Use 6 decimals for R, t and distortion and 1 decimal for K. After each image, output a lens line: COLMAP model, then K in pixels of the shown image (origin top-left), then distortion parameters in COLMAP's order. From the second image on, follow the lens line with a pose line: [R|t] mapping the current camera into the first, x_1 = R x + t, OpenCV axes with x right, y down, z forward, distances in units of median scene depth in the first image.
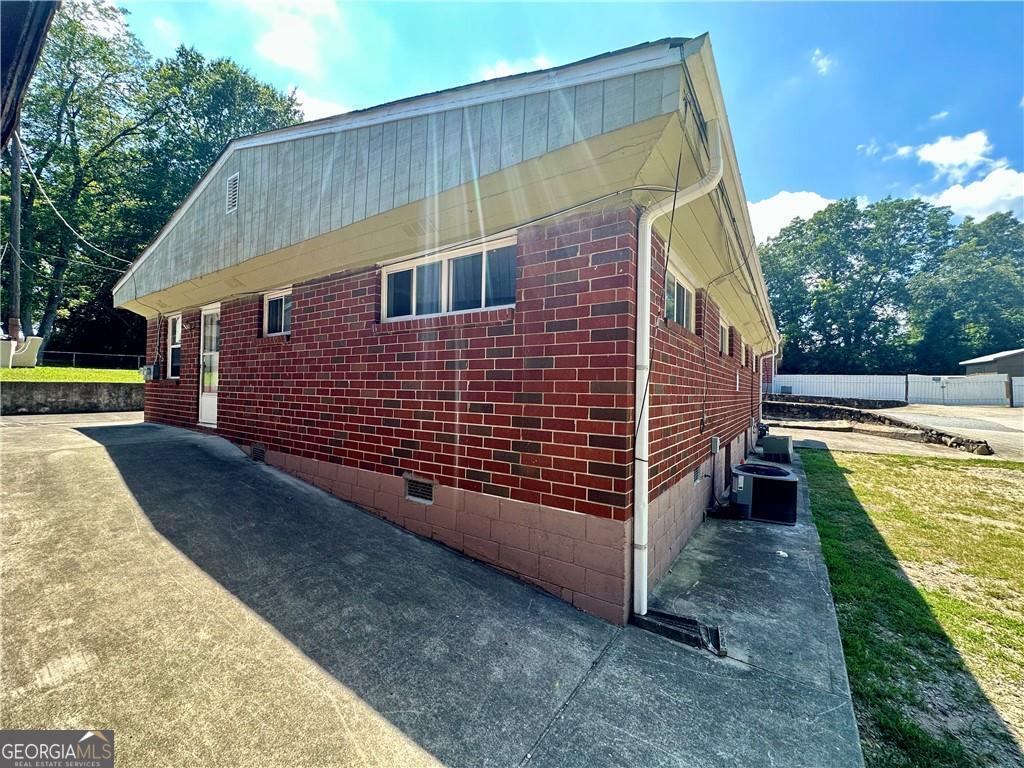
lens RADIAL K [[414.7, 0, 509.5], [0, 414.7, 378.6], [0, 0, 1]] dist [-0.004997, -0.001519]
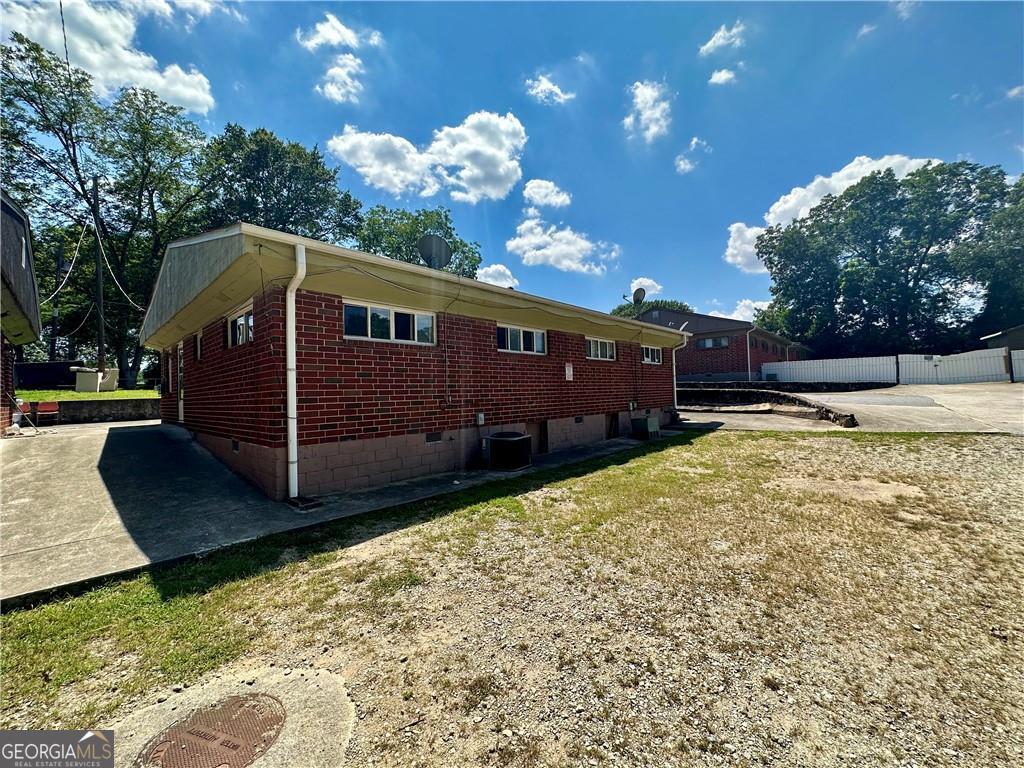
lens RADIAL K [[414.7, 0, 506.8], [0, 414.7, 375.7], [0, 0, 1]] dist [-0.004997, -0.001519]
pose [[0.986925, -0.055189, -0.151439, 0.203267], [0.052529, 0.998388, -0.021516, 0.012105], [0.152382, 0.013280, 0.988232, -0.094624]]
